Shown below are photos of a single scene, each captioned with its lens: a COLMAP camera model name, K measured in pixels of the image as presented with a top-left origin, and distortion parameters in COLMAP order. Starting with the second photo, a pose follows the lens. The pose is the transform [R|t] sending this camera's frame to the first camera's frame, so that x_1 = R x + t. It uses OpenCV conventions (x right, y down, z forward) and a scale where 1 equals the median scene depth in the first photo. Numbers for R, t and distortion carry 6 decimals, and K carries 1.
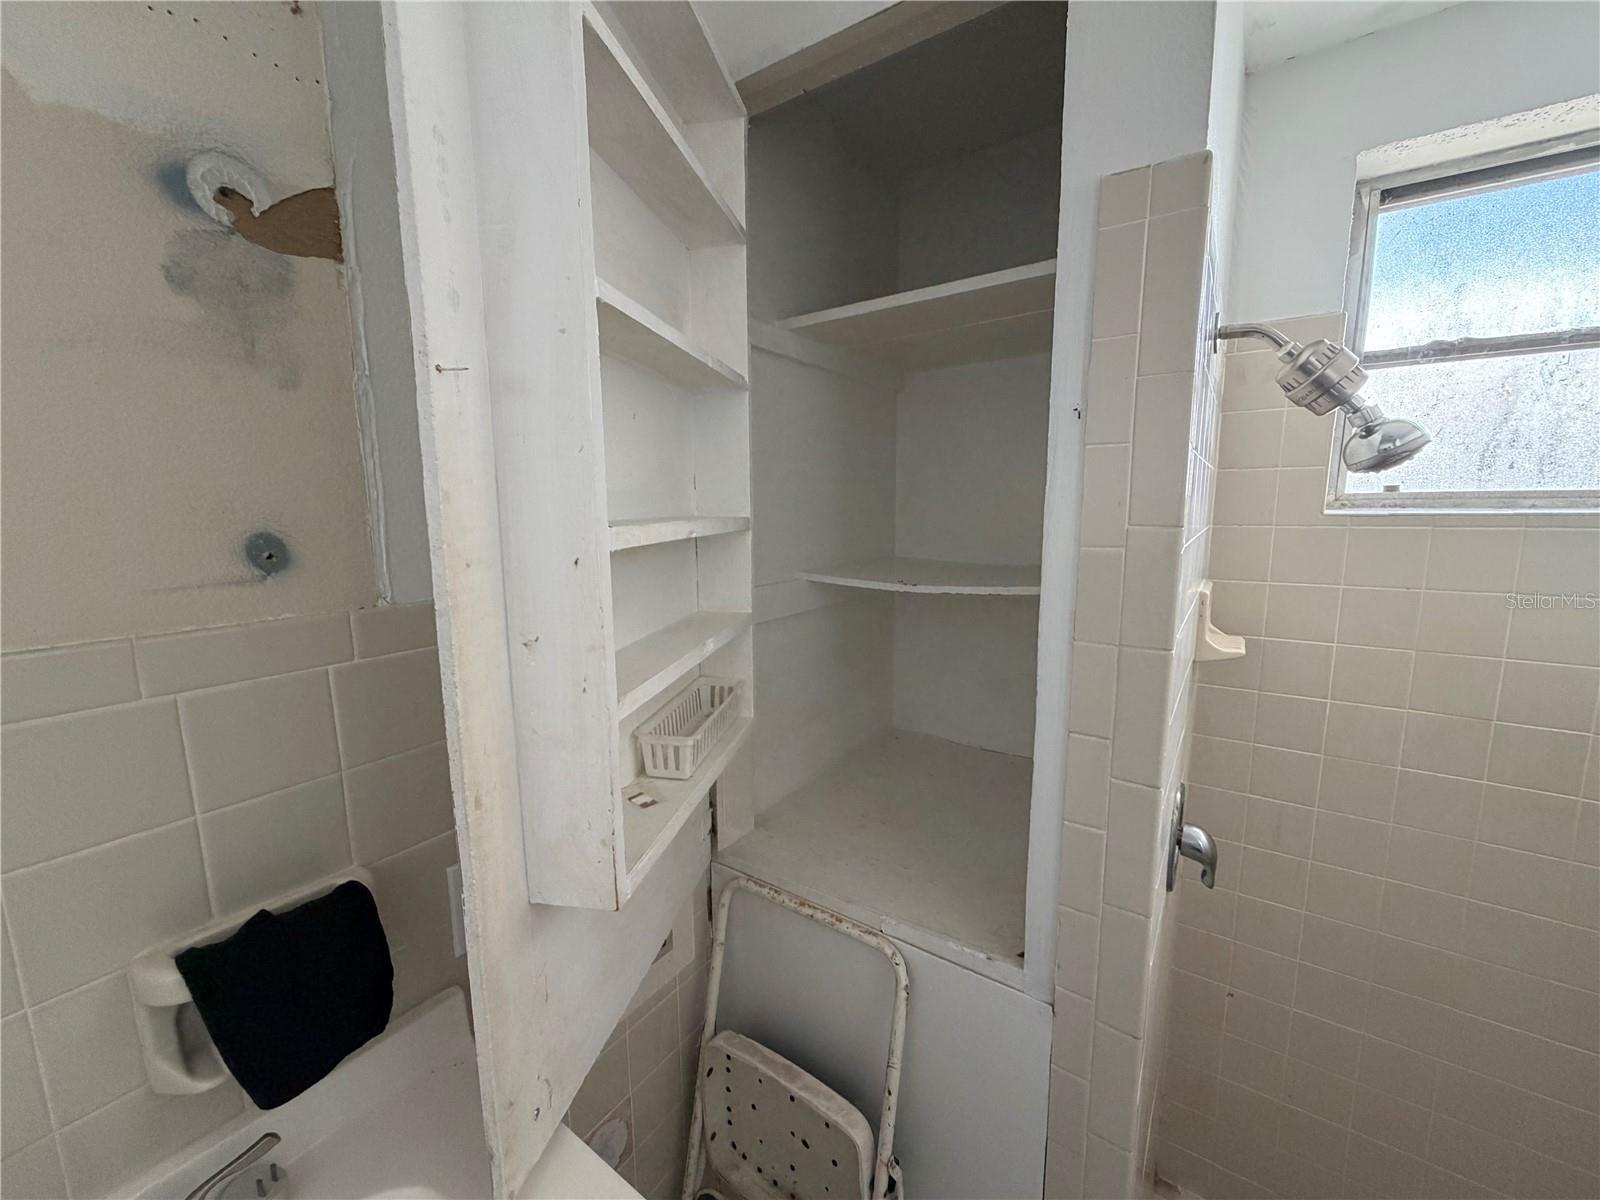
lens RADIAL K [[635.9, 0, 793.5], [0, 635.9, 596.2], [0, 0, 1]] dist [-0.001338, 0.000157]
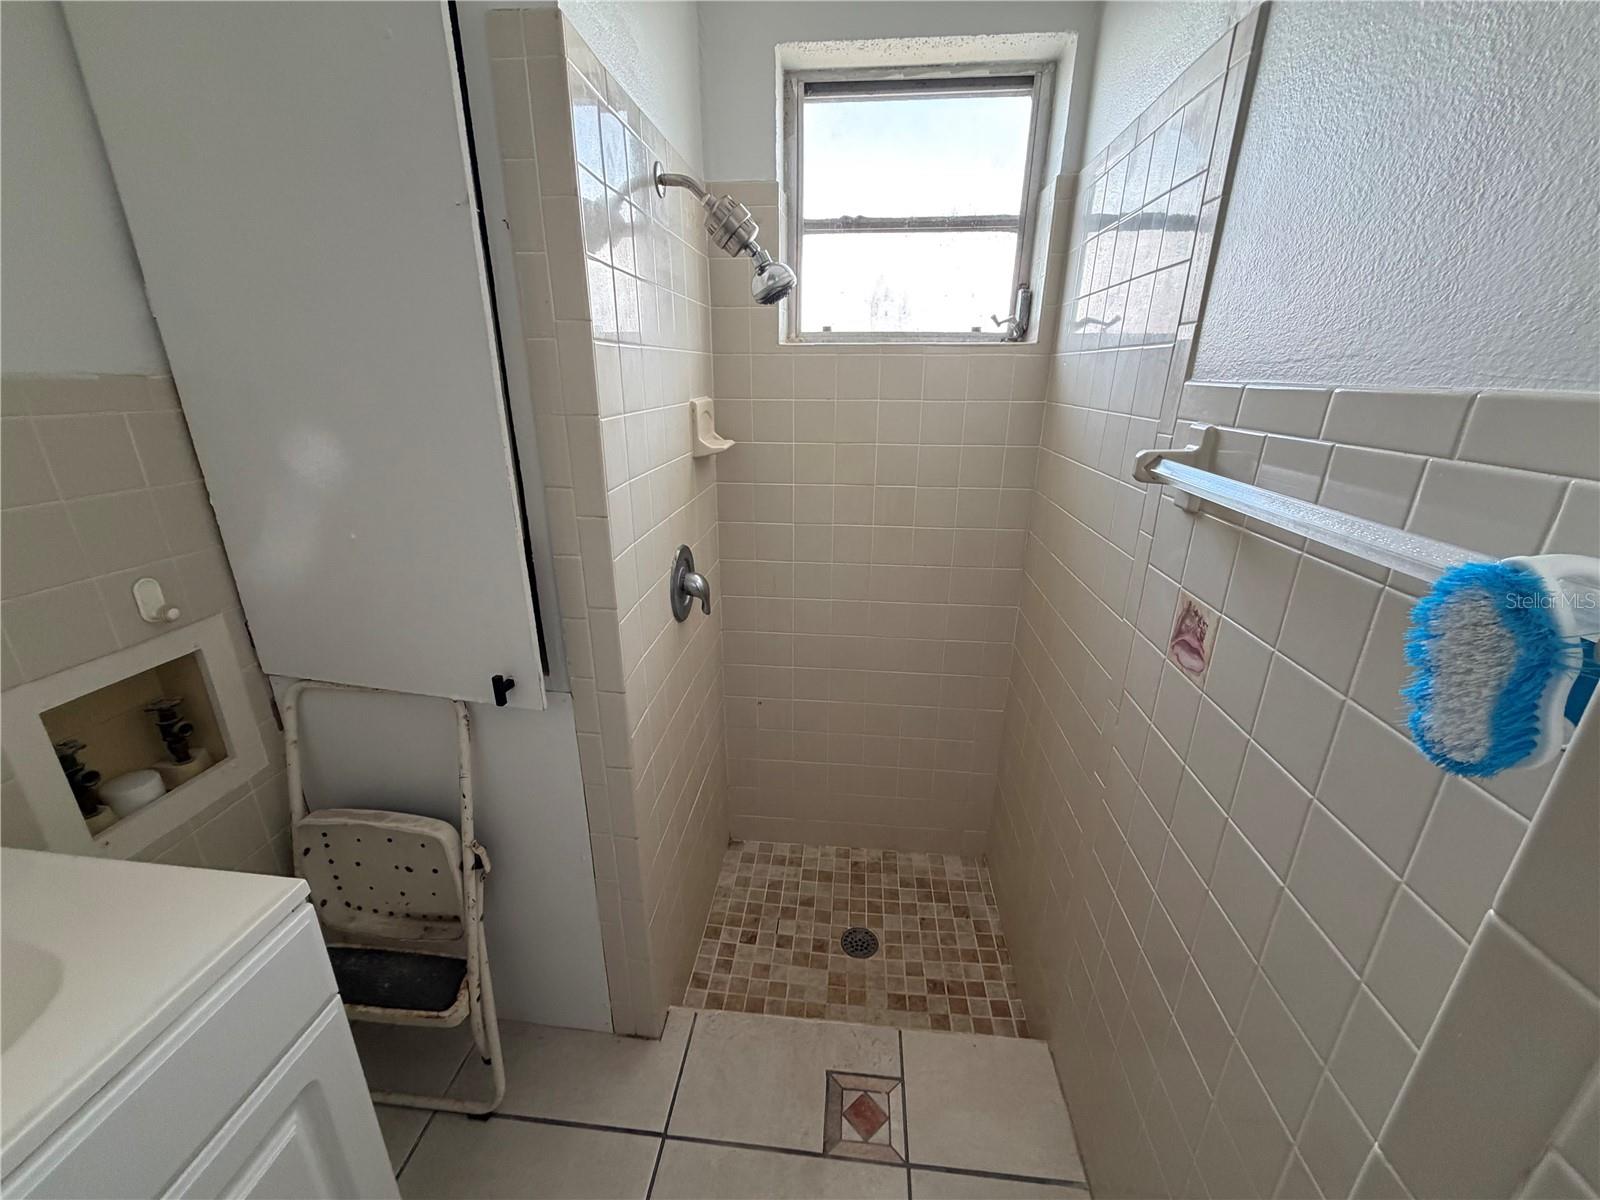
lens RADIAL K [[635.9, 0, 790.9], [0, 635.9, 596.4], [0, 0, 1]] dist [-0.001338, 0.000157]
pose [[0.871324, -0.151328, 0.466791, 0.186386], [0.059638, 0.976866, 0.205368, 0.161700], [-0.487071, -0.151104, 0.860192, -0.359651]]
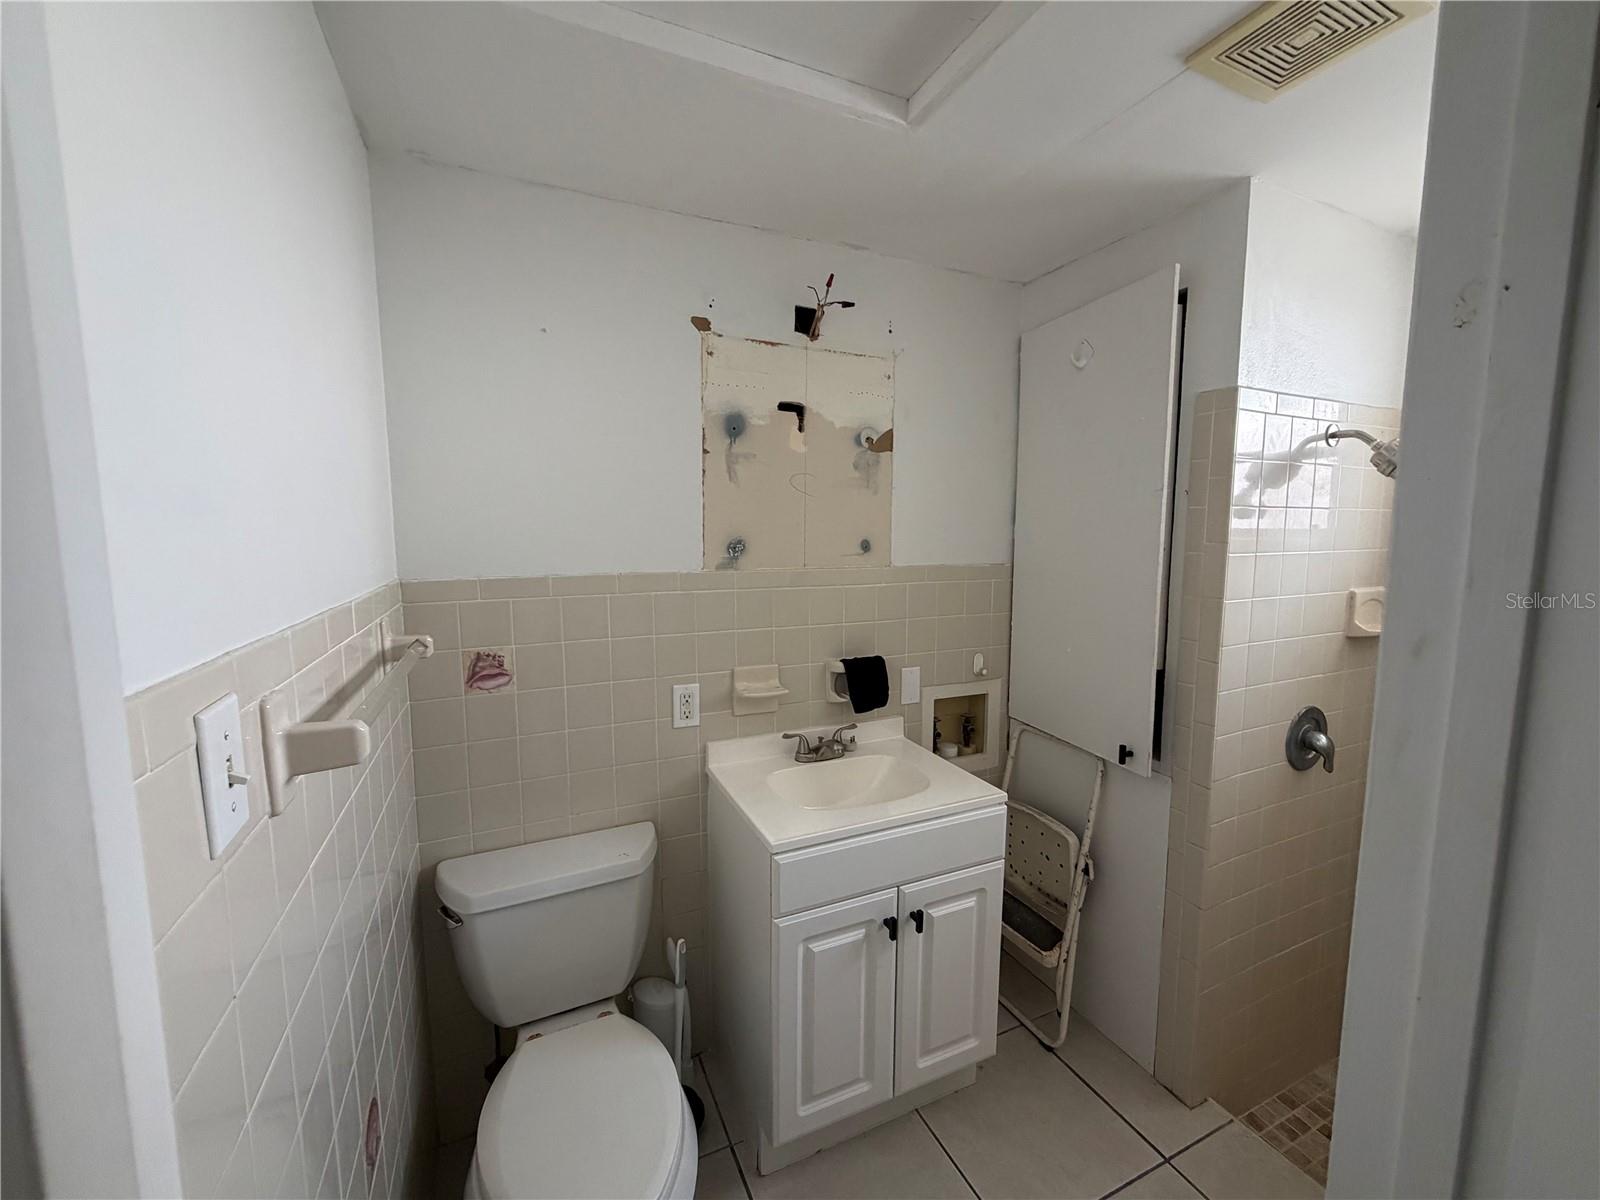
lens RADIAL K [[635.9, 0, 799.2], [0, 635.9, 604.4], [0, 0, 1]] dist [-0.001338, 0.000157]
pose [[0.864857, 0.061766, -0.498203, 0.316951], [-0.078407, 0.996843, -0.012525, 0.188132], [0.495857, 0.049895, 0.866970, -1.241427]]
